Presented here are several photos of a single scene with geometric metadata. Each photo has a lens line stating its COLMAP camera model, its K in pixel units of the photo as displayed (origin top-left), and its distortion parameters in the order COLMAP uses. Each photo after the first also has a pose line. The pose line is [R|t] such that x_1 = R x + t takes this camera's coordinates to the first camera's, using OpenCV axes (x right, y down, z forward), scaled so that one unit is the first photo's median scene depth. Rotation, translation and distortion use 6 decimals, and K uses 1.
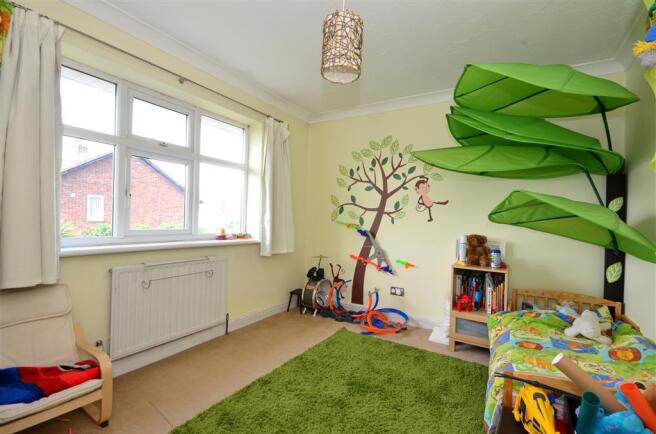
lens RADIAL K [[304.0, 0, 328.0], [0, 304.0, 217.0], [0, 0, 1]] dist [0.001652, -0.000841]
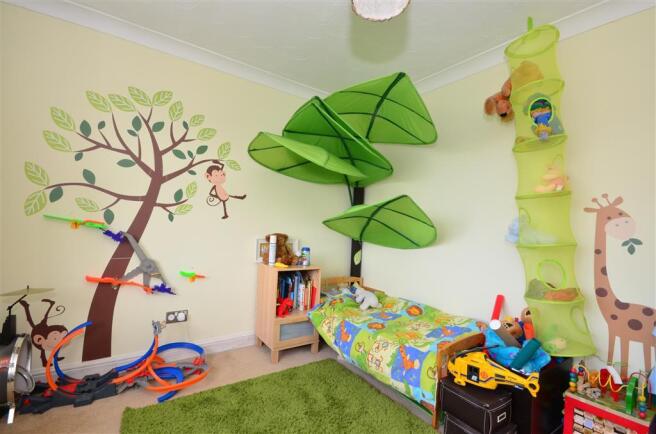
lens RADIAL K [[304.0, 0, 328.0], [0, 304.0, 217.0], [0, 0, 1]] dist [0.001652, -0.000841]
pose [[0.378856, 0.006144, 0.925435, -0.285041], [-0.041446, 0.999087, 0.010334, -0.008758], [-0.924527, -0.042271, 0.378765, 0.400042]]
